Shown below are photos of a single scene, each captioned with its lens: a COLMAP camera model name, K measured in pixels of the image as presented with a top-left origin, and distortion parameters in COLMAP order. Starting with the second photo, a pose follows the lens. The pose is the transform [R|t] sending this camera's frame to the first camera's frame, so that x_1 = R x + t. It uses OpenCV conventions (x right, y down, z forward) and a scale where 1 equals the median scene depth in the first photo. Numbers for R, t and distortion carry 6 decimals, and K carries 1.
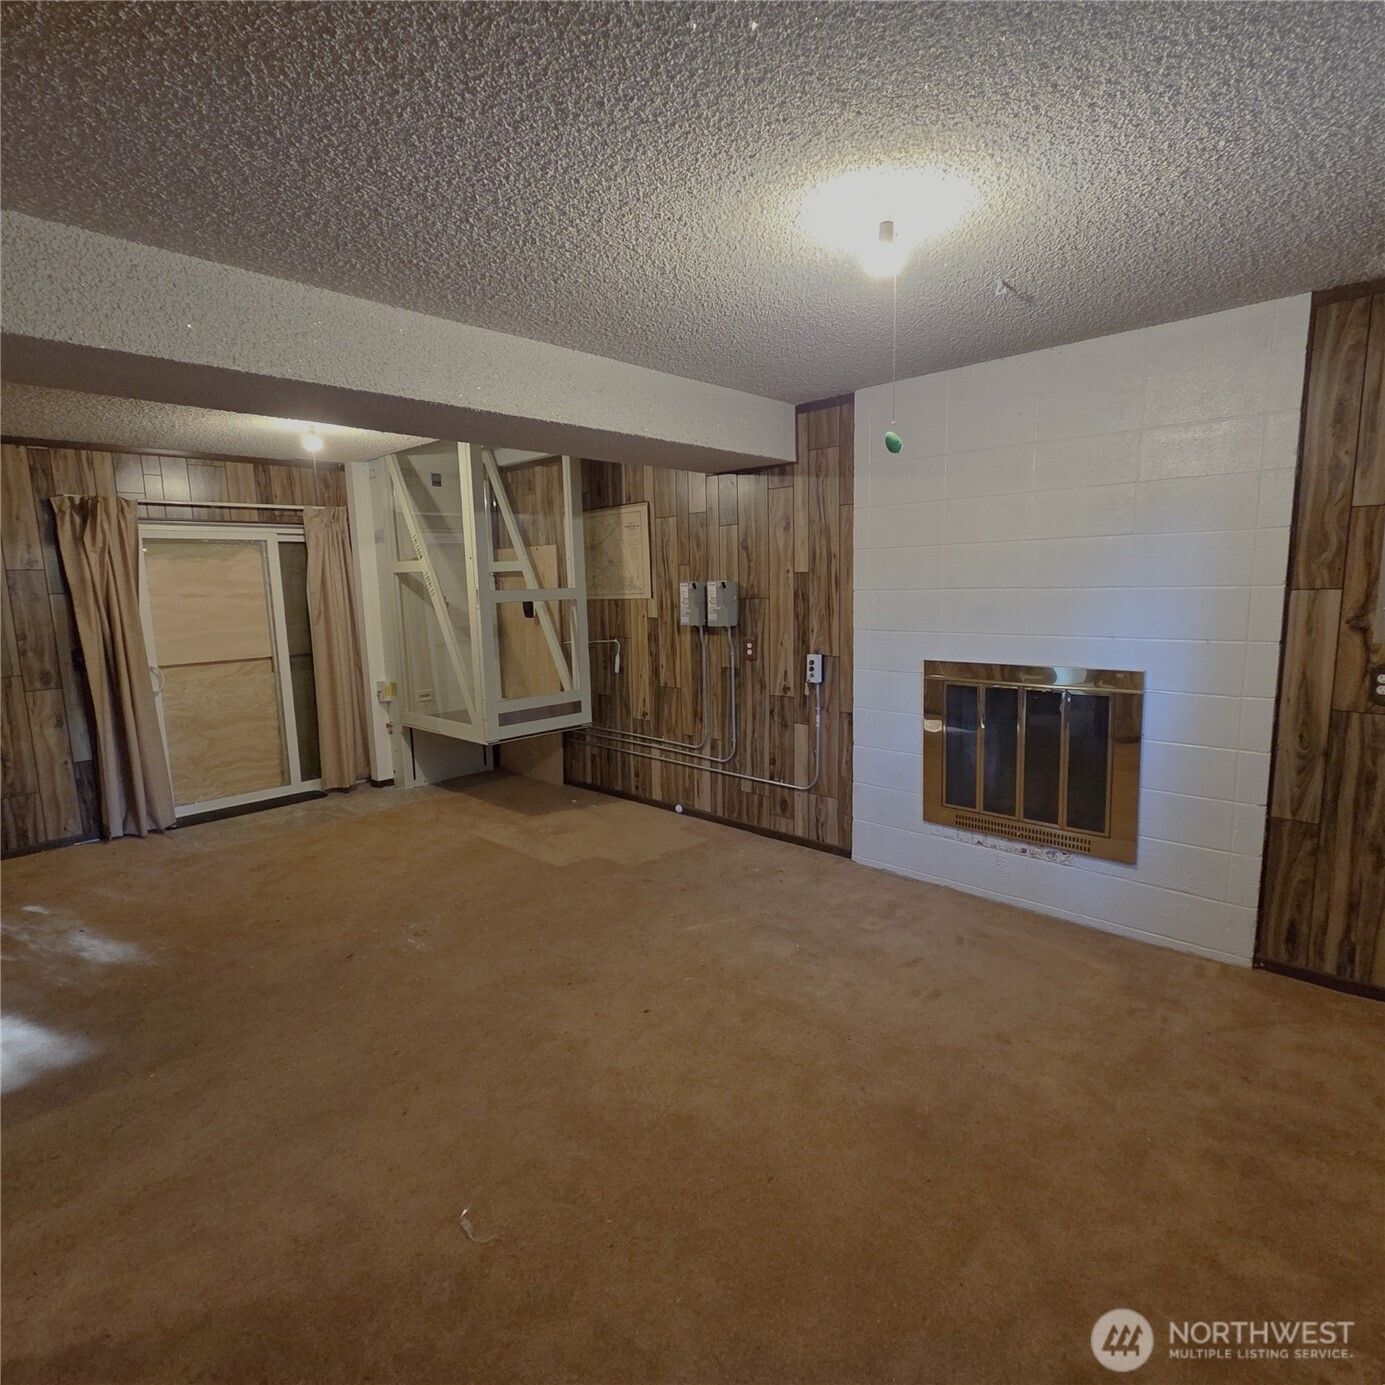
lens RADIAL K [[773.6, 0, 695.8], [0, 773.6, 688.8], [0, 0, 1]] dist [0.001208, -0.000040]
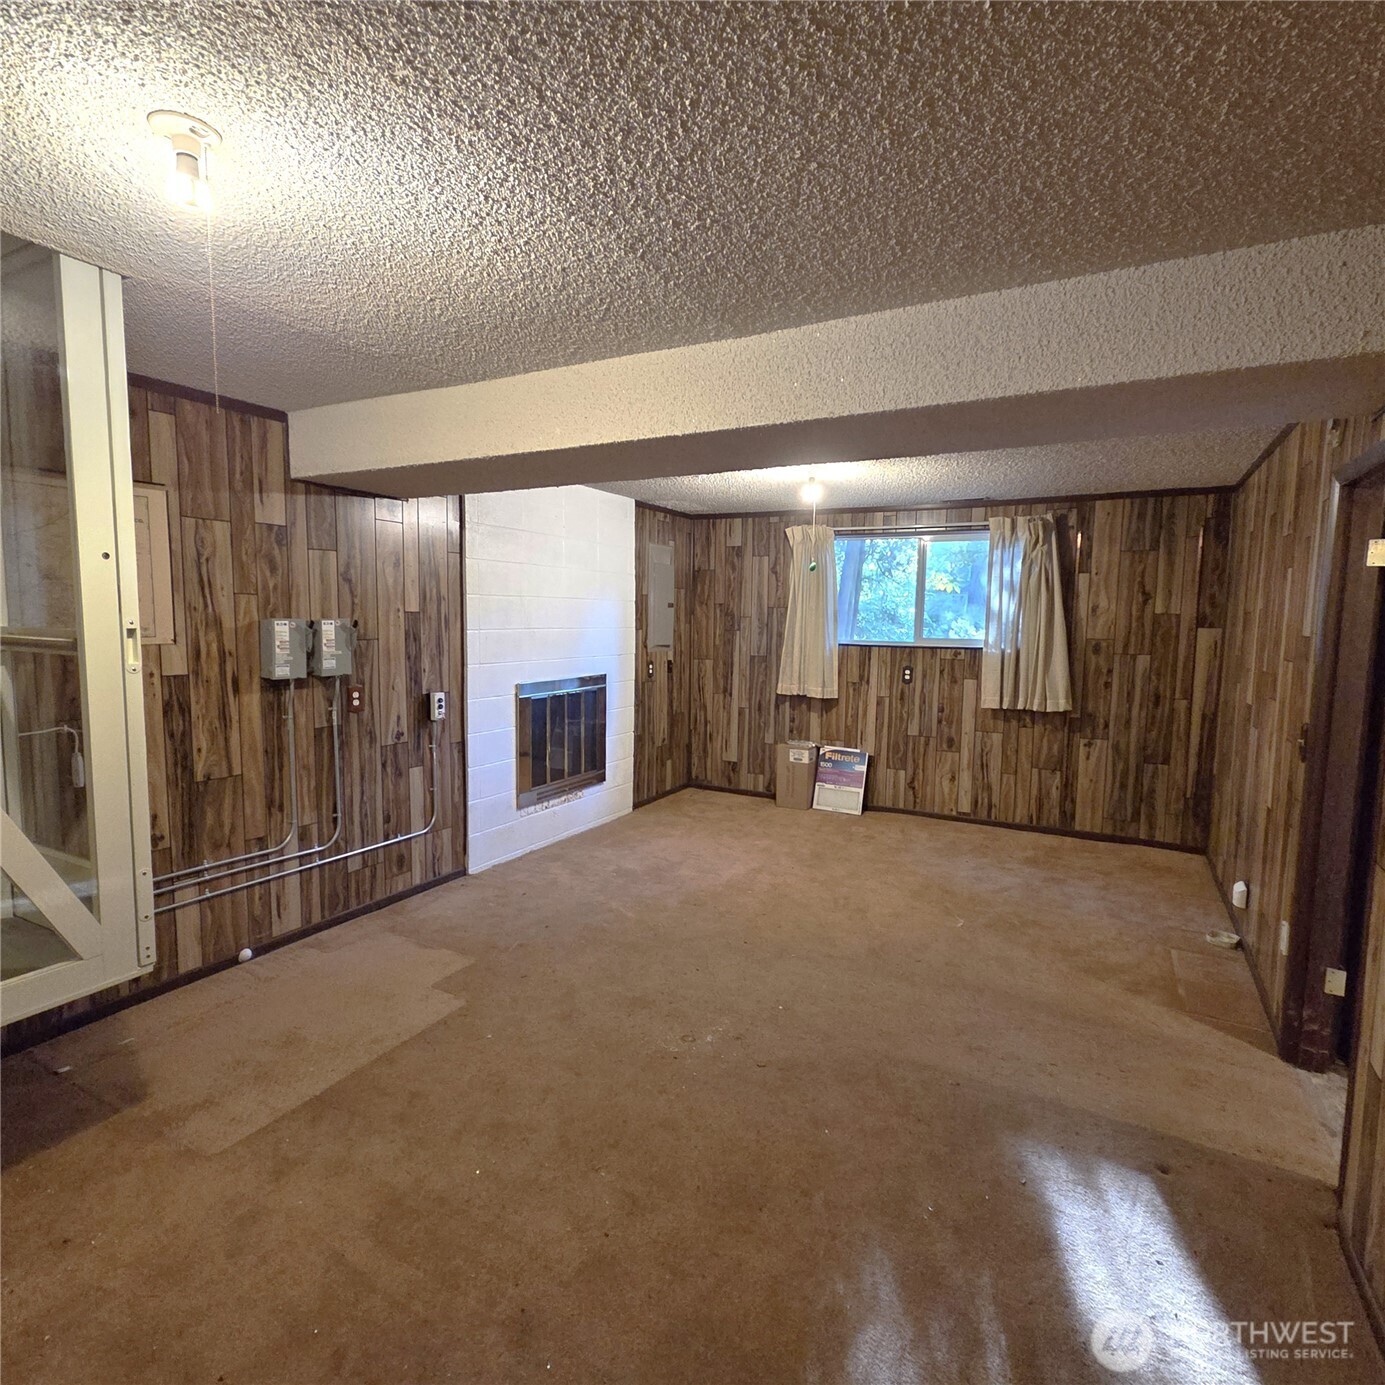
lens RADIAL K [[771.6, 0, 692.5], [0, 771.6, 692.5], [0, 0, 1]] dist [0.013750, 0.002033]
pose [[-0.255927, -0.076620, 0.963655, -0.841728], [0.125454, 0.985791, 0.111698, -0.106885], [-0.958521, 0.149481, -0.242678, 0.848351]]
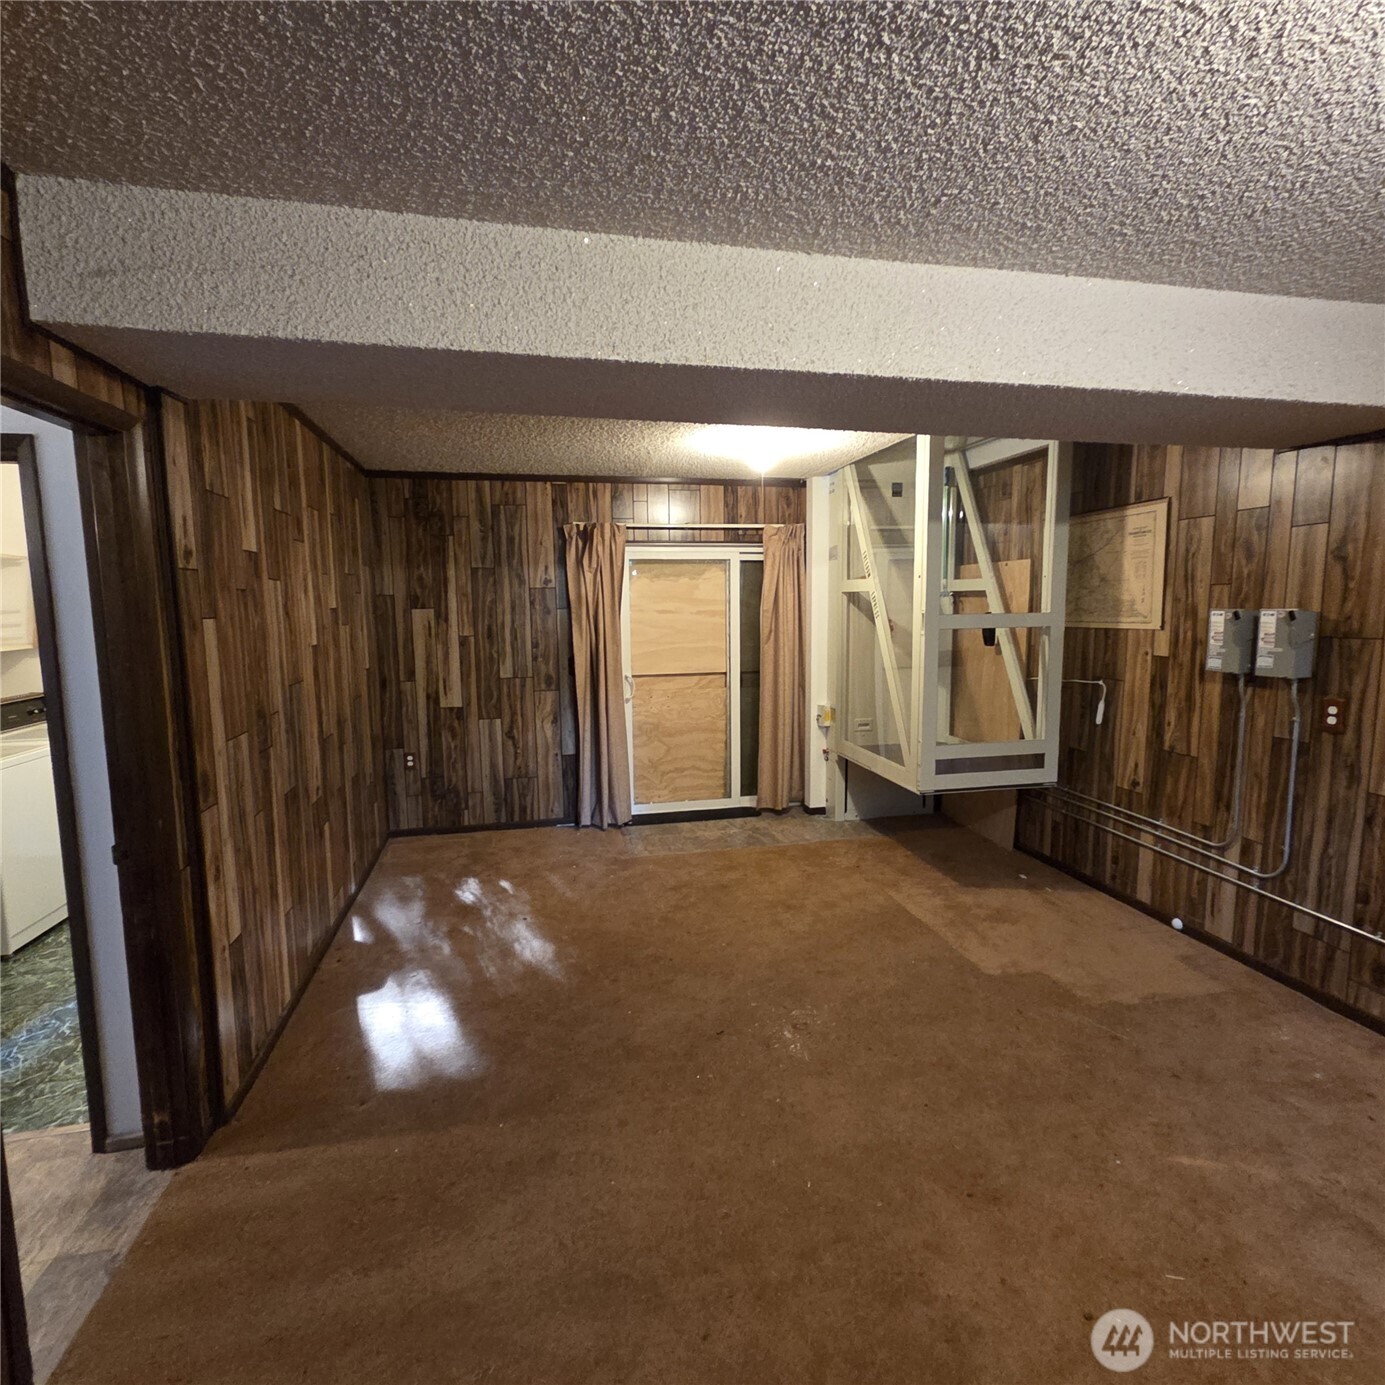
lens RADIAL K [[754.5, 0, 701.9], [0, 754.5, 693.7], [0, 0, 1]] dist [0.009488, -0.000067]
pose [[0.825690, 0.083333, -0.557935, -0.012660], [-0.088006, 0.995948, 0.018514, -0.035296], [0.557217, 0.033815, 0.829678, 0.183461]]
